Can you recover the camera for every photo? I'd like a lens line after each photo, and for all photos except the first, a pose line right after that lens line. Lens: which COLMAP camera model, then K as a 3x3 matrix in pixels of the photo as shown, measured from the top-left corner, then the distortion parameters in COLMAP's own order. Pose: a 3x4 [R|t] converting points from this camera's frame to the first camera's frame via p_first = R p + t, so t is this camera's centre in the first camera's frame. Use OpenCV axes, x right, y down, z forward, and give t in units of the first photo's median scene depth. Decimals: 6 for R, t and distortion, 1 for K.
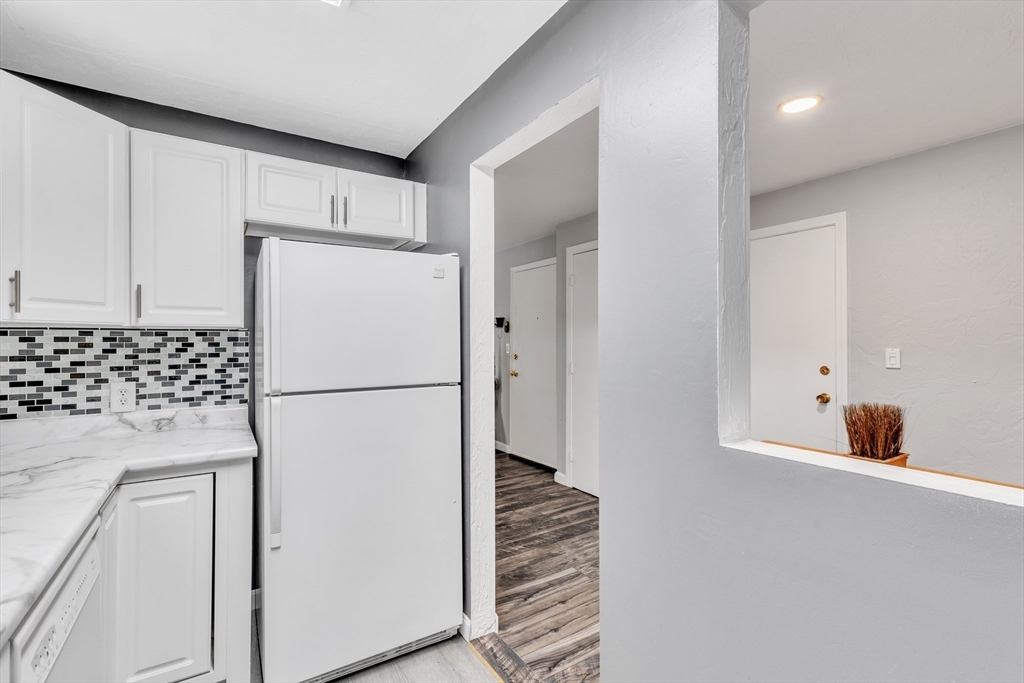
lens RADIAL K [[465.3, 0, 505.4], [0, 465.3, 338.3], [0, 0, 1]] dist [0.006801, -0.000706]
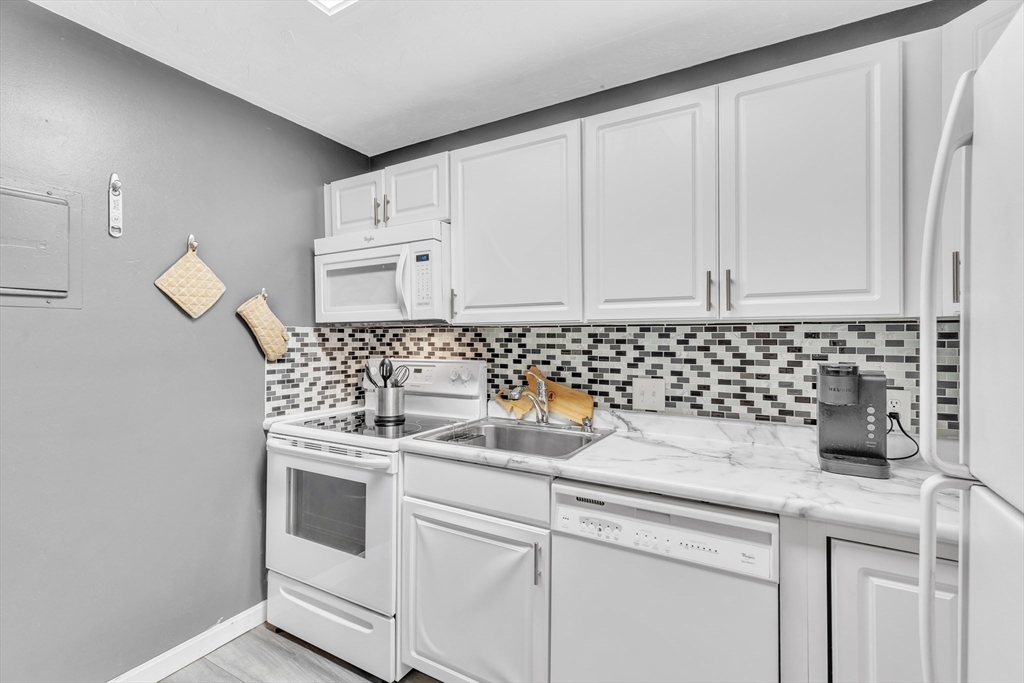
lens RADIAL K [[465.3, 0, 507.7], [0, 465.3, 334.9], [0, 0, 1]] dist [0.006801, -0.000706]
pose [[-0.883334, 0.000994, -0.468744, -0.089345], [0.003597, 0.999983, -0.004657, 0.002628], [0.468731, -0.005800, -0.883322, 1.514723]]
